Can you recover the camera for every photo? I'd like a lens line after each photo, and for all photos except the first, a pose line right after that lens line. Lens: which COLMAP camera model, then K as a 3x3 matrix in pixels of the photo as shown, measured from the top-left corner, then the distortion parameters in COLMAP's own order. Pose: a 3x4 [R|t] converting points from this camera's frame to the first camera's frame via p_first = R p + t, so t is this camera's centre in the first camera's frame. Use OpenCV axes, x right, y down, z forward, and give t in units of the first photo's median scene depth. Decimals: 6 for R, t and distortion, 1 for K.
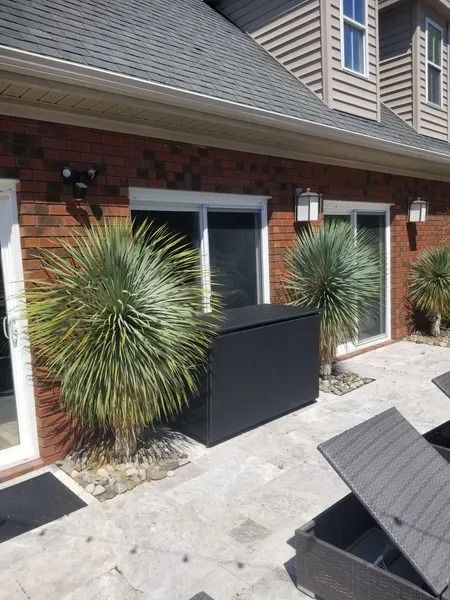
lens RADIAL K [[467.2, 0, 226.4], [0, 467.2, 306.4], [0, 0, 1]] dist [0.050447, -0.070566]
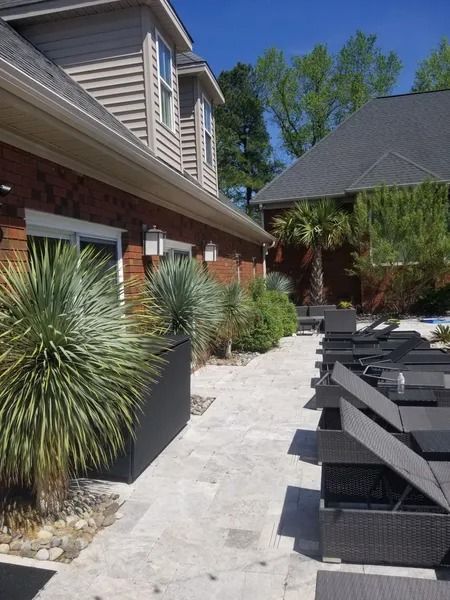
lens RADIAL K [[467.2, 0, 227.1], [0, 467.2, 302.5], [0, 0, 1]] dist [0.050447, -0.070566]
pose [[0.826907, -0.016852, 0.562086, -0.371511], [0.069711, 0.994913, -0.072726, 0.015966], [-0.558001, 0.099321, 0.823875, 0.057675]]
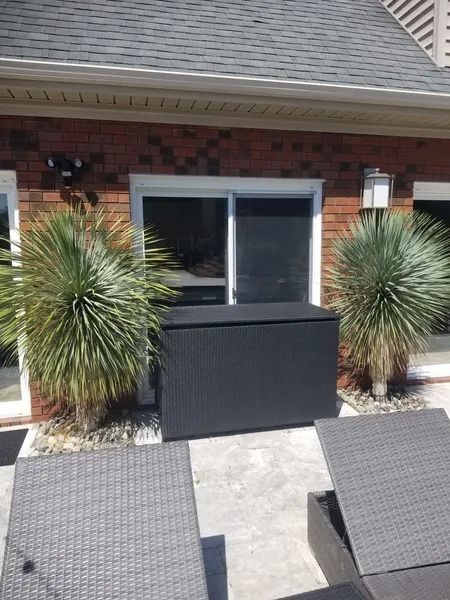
lens RADIAL K [[467.2, 0, 239.0], [0, 467.2, 303.2], [0, 0, 1]] dist [0.050447, -0.070566]
pose [[0.875607, 0.098011, -0.472975, 0.479500], [-0.089285, 0.995165, 0.040929, -0.034827], [0.474700, 0.006392, 0.880125, 0.200690]]
